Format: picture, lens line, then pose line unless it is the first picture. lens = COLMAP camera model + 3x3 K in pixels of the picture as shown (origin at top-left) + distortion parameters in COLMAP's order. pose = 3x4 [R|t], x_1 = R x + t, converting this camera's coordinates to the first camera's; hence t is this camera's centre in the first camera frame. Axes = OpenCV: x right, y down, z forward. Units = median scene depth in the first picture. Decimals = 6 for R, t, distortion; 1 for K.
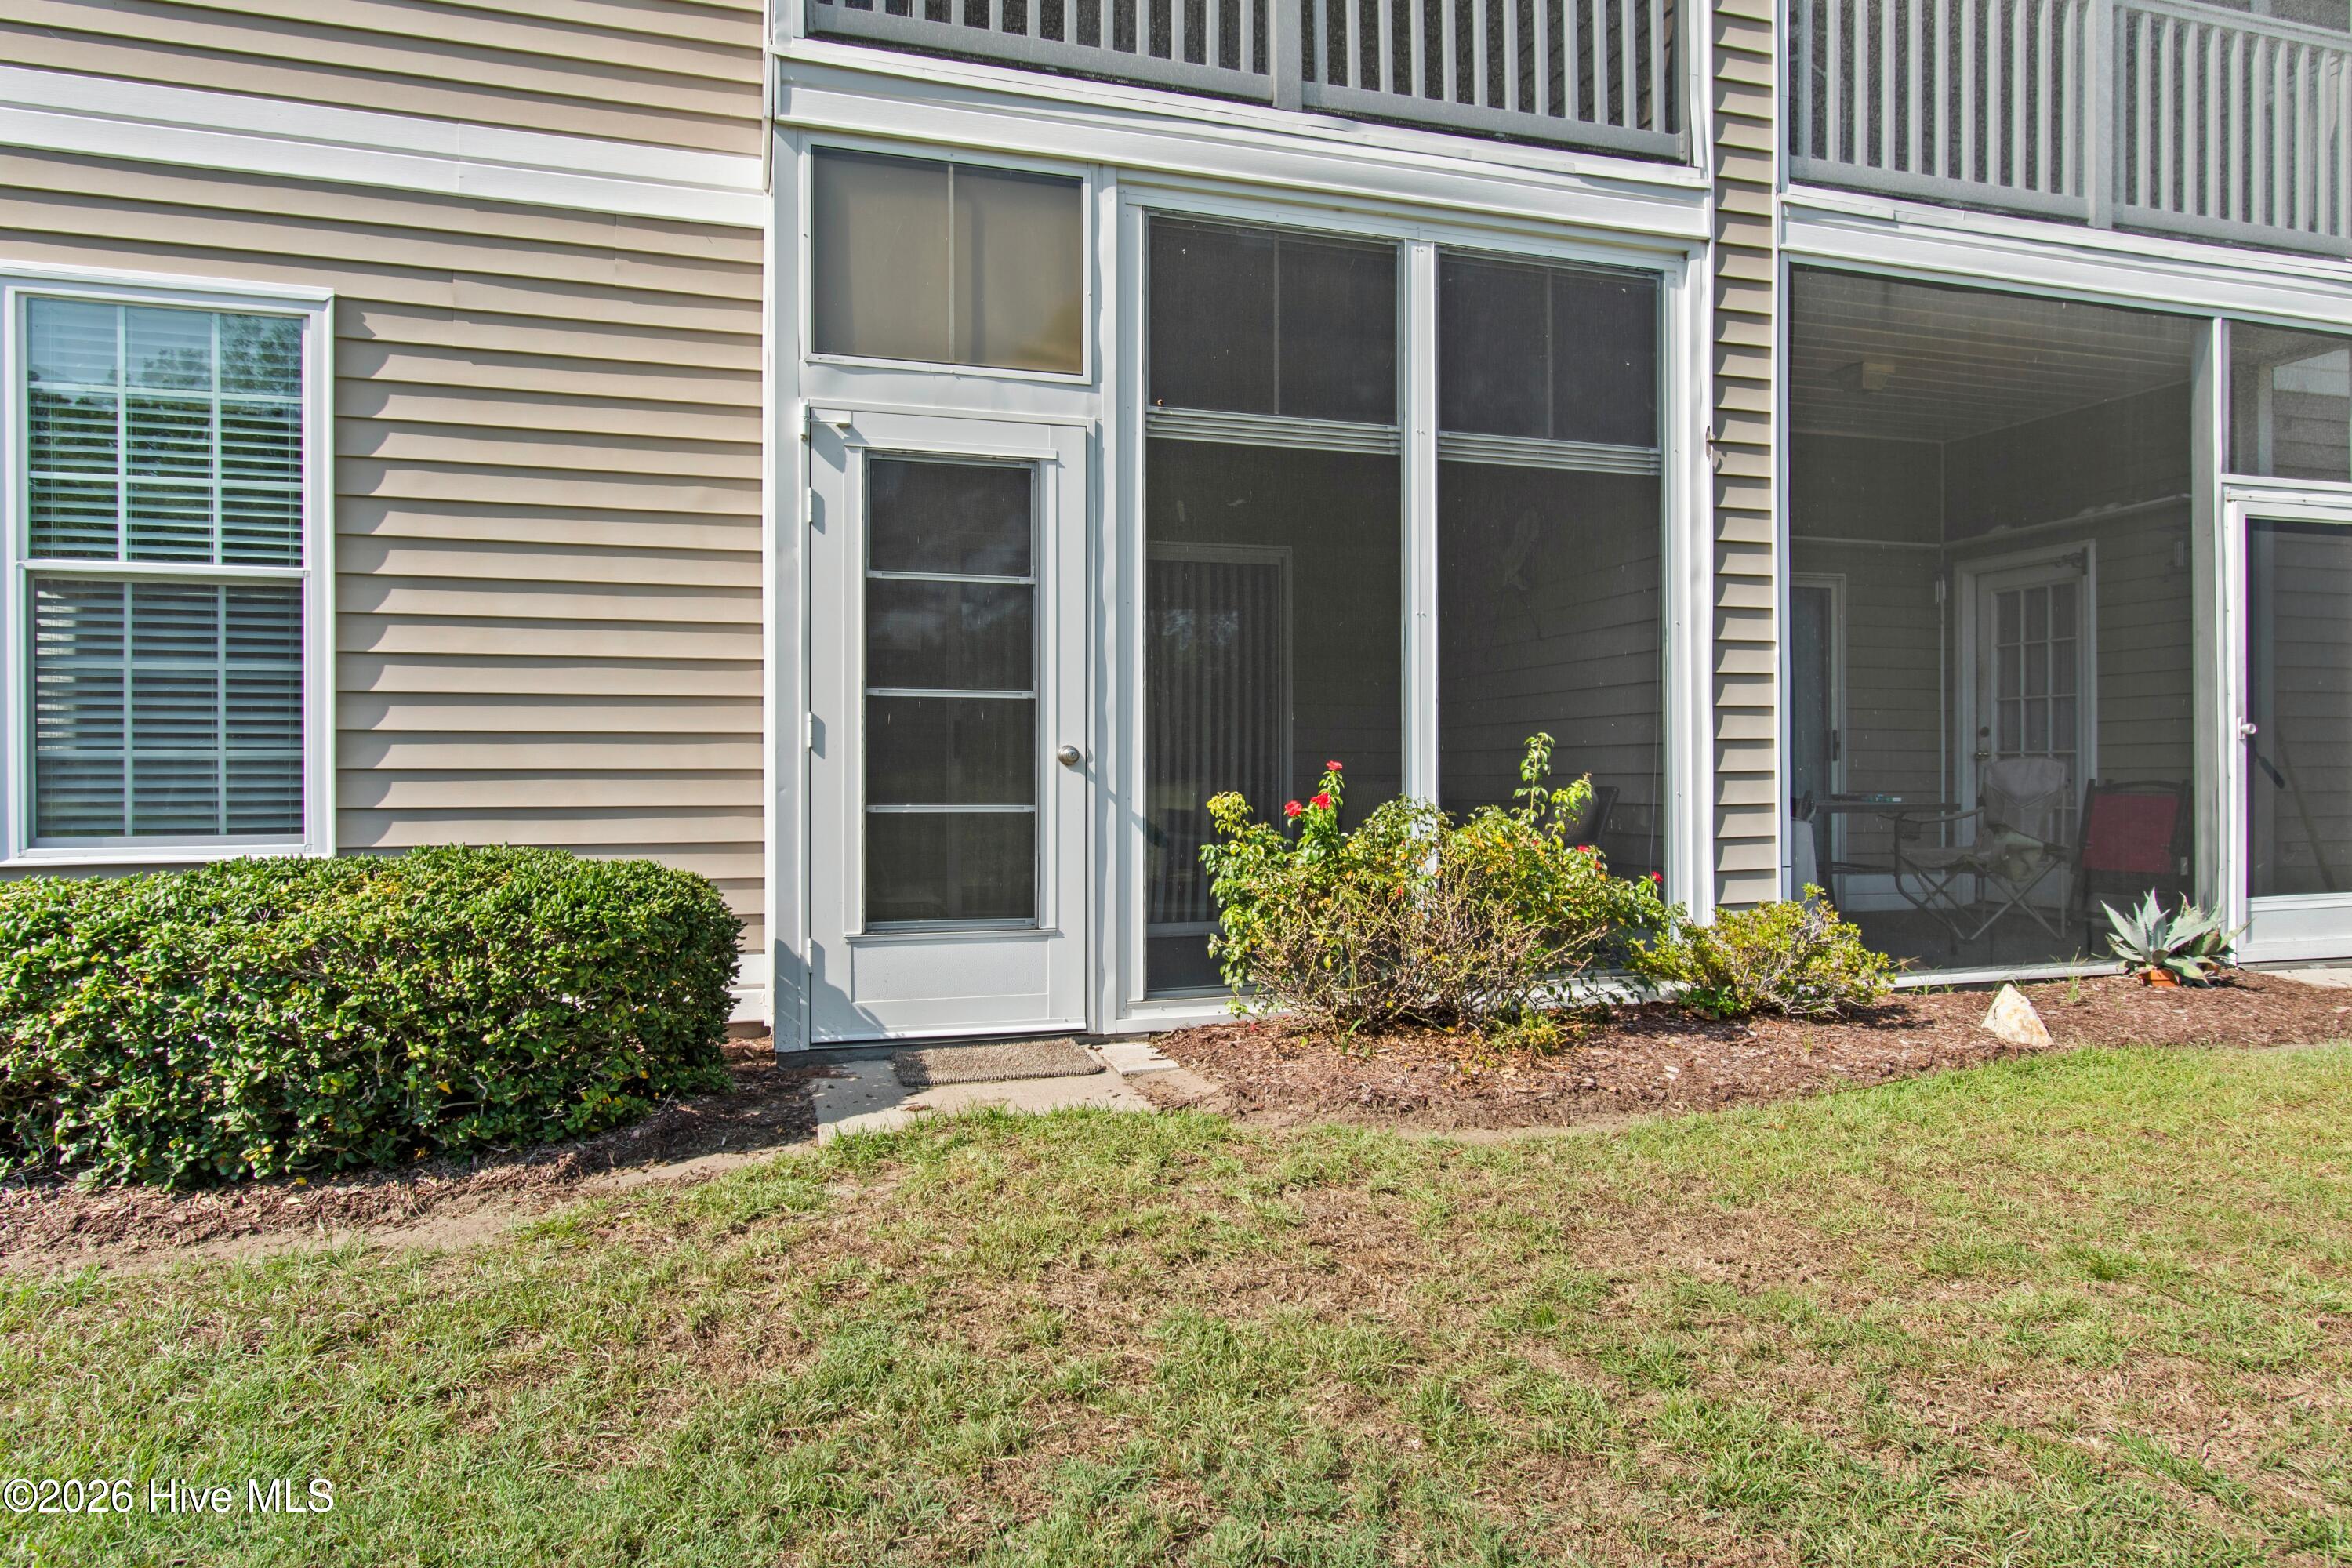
lens RADIAL K [[1430.9, 0, 1175.2], [0, 1430.9, 773.2], [0, 0, 1]] dist [0.008371, -0.004247]
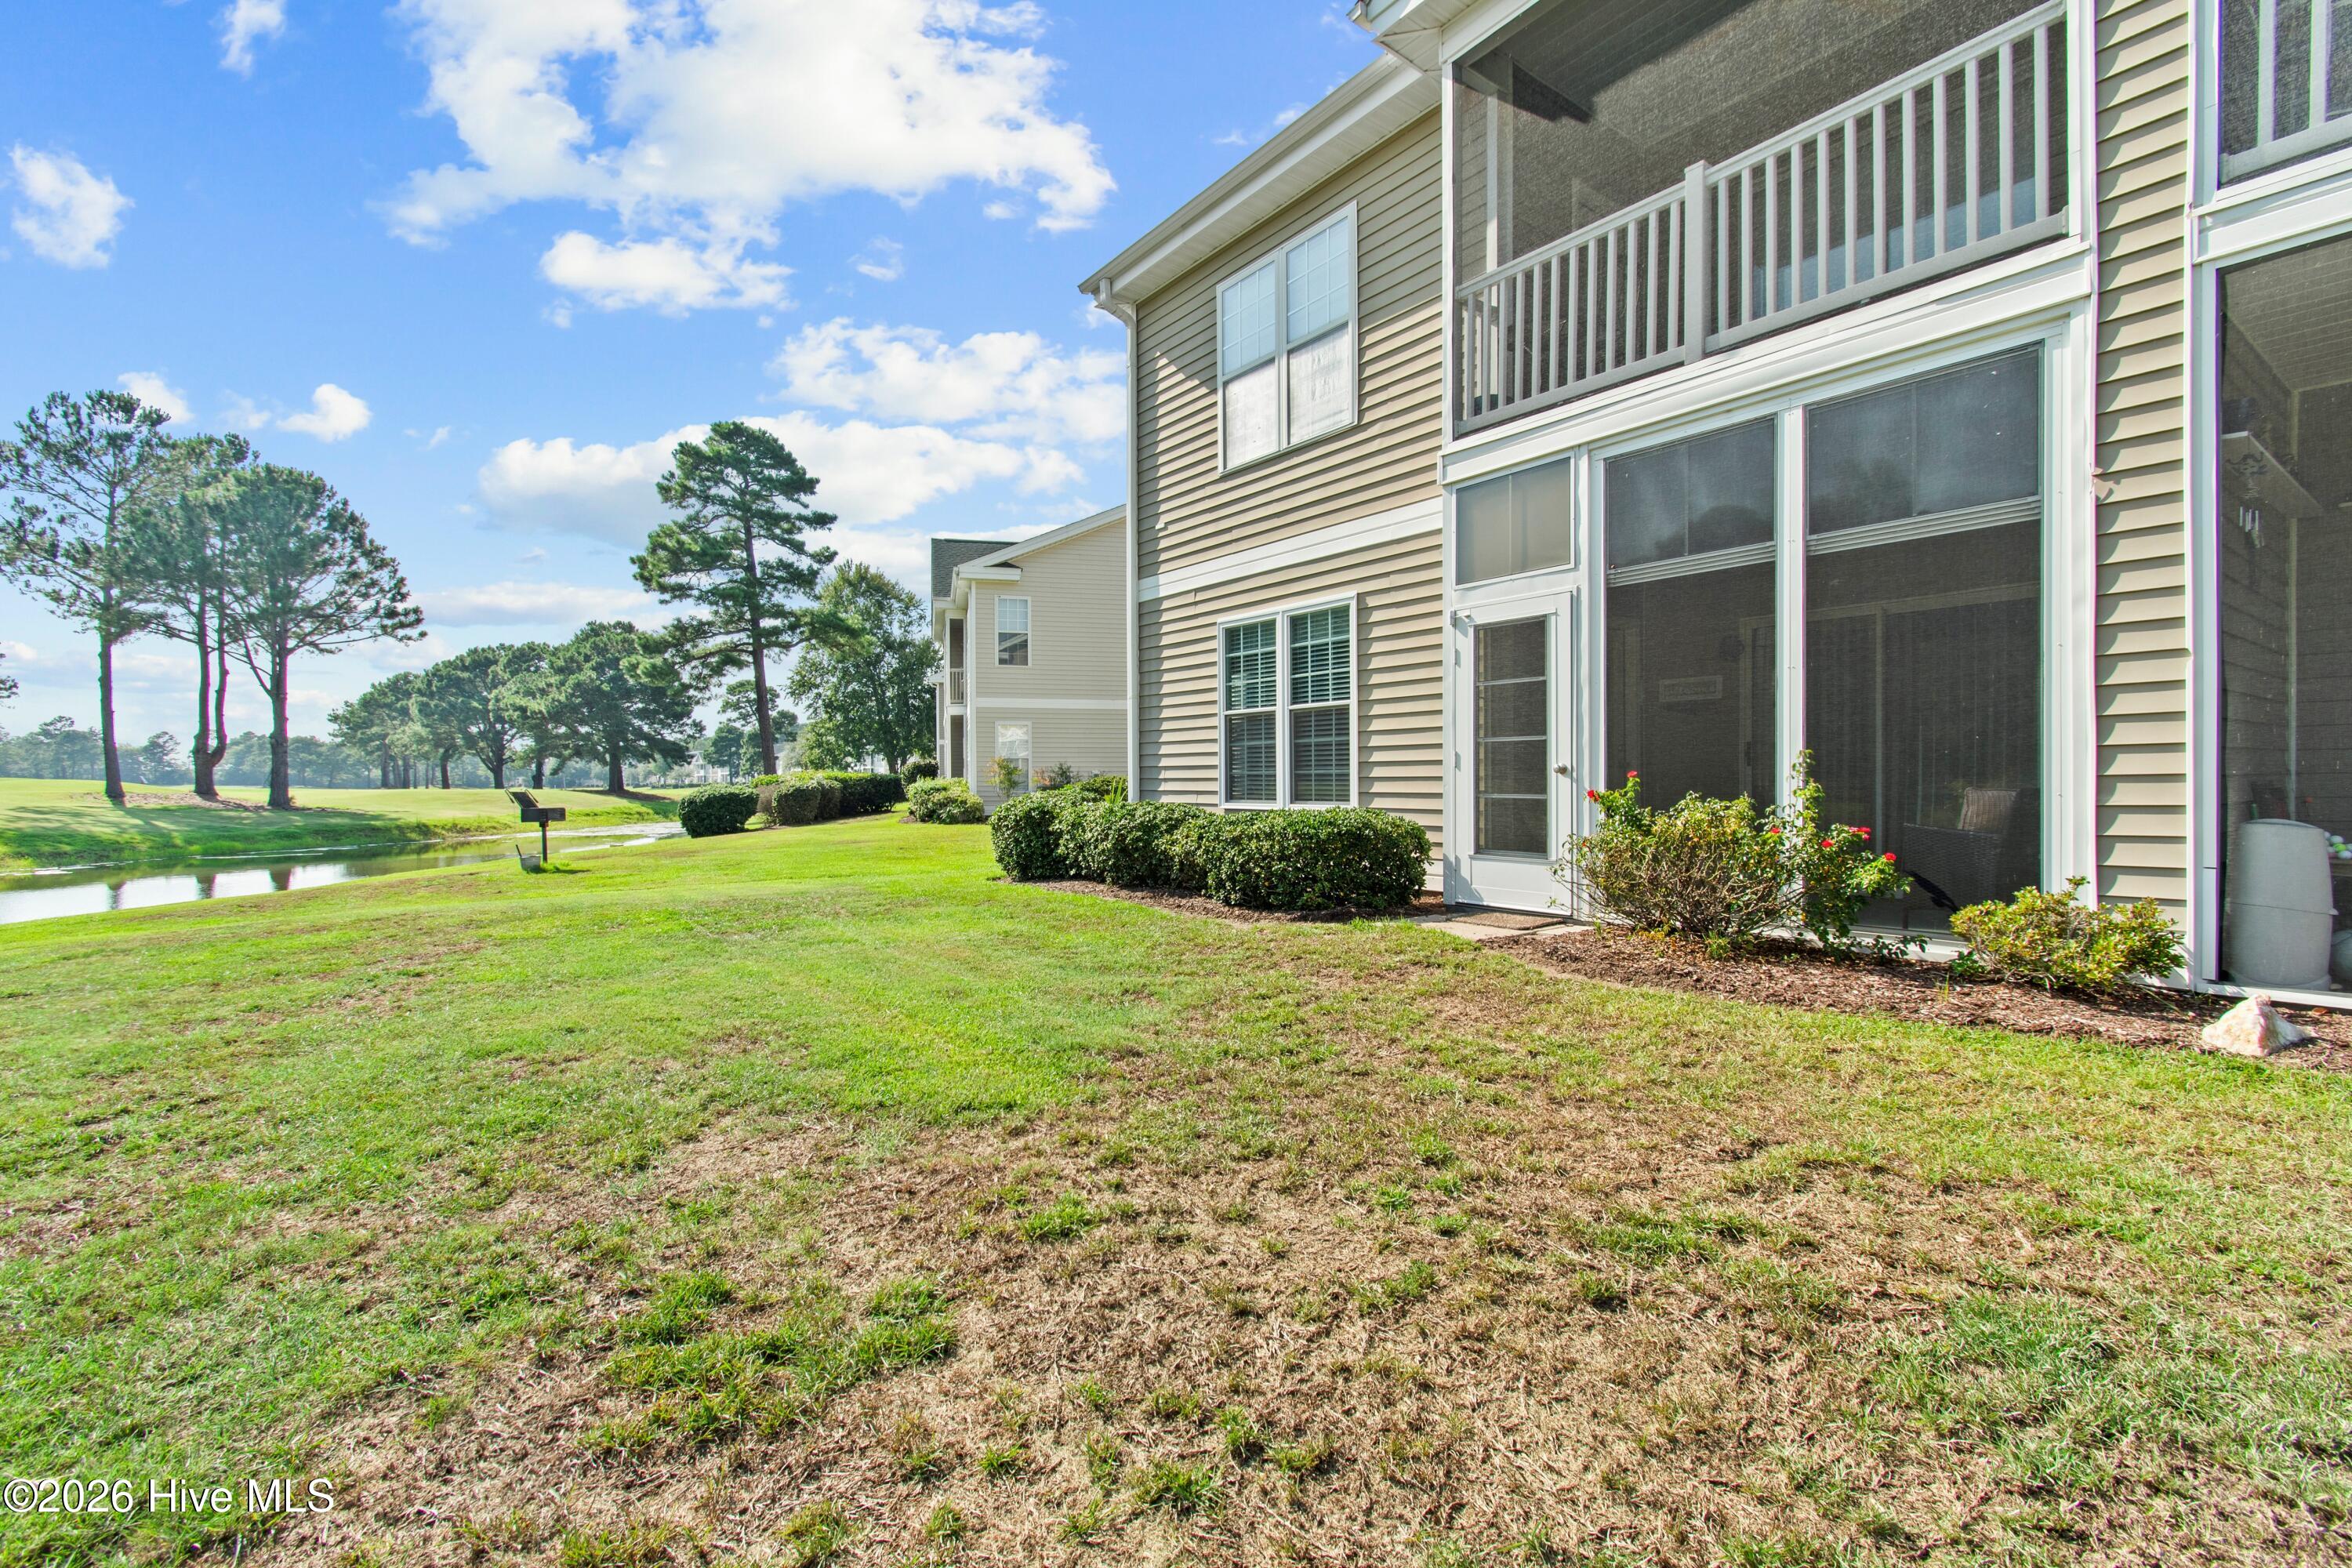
lens RADIAL K [[1041.4, 0, 1170.5], [0, 1041.4, 784.9], [0, 0, 1]] dist [0.006805, -0.000621]
pose [[0.322614, 0.003792, -0.946523, 1.047214], [0.001826, 0.999988, 0.004629, 0.001852], [0.946529, -0.003221, 0.322603, 0.076142]]
